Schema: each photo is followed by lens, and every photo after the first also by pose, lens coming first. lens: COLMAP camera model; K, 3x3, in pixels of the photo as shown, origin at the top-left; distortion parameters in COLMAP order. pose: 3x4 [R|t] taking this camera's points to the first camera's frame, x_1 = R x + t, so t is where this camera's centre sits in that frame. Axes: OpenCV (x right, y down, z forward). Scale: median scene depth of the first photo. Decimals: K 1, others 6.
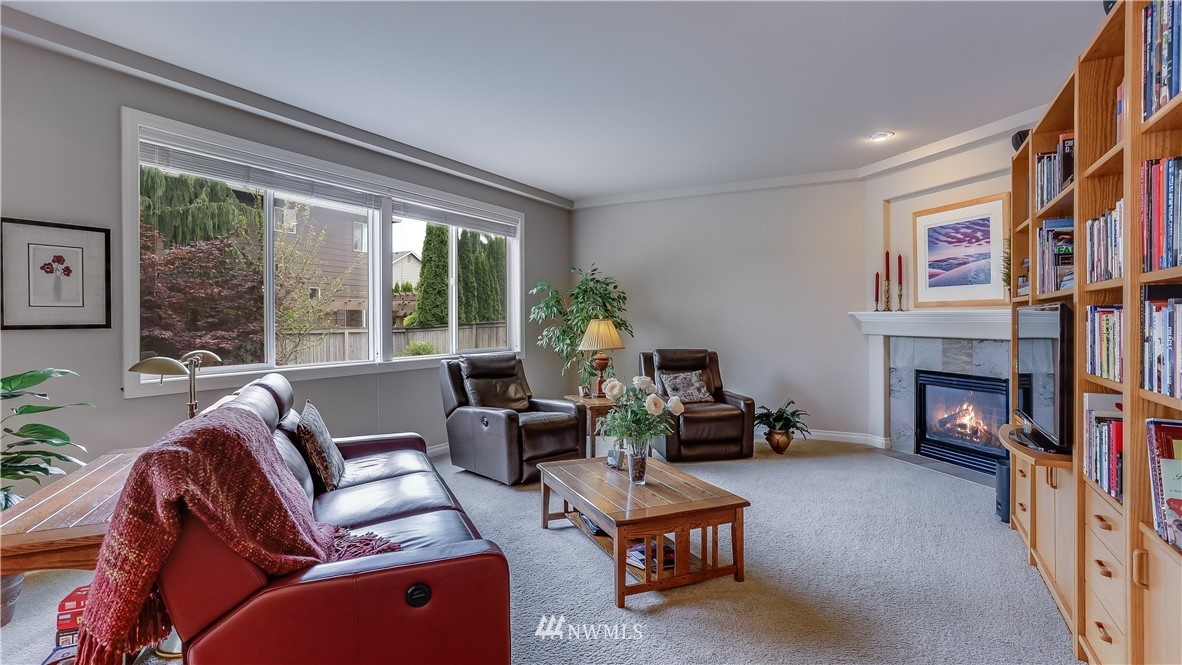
lens RADIAL K [[582.8, 0, 590.8], [0, 582.8, 322.2], [0, 0, 1]] dist [-0.053597, 0.034893]
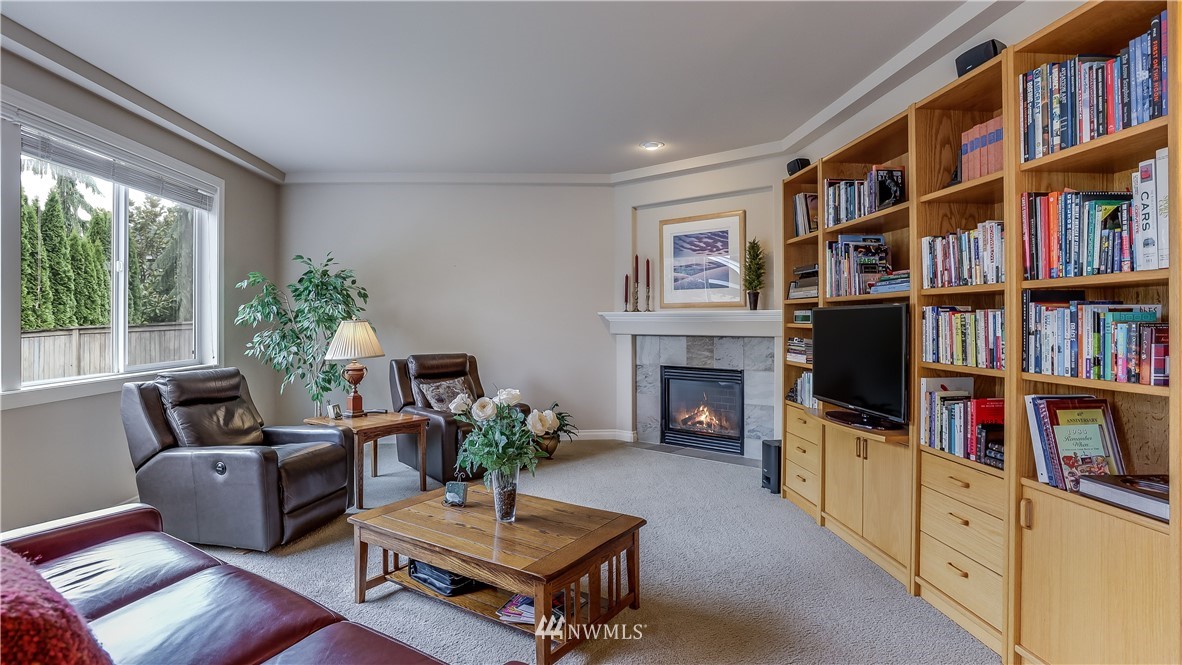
lens RADIAL K [[593.8, 0, 597.2], [0, 593.8, 316.7], [0, 0, 1]] dist [-0.072972, 0.039046]
pose [[0.832577, -0.001765, 0.553906, -0.158431], [0.008085, 0.999927, -0.008966, -0.000732], [-0.553850, 0.011943, 0.832531, 0.137960]]
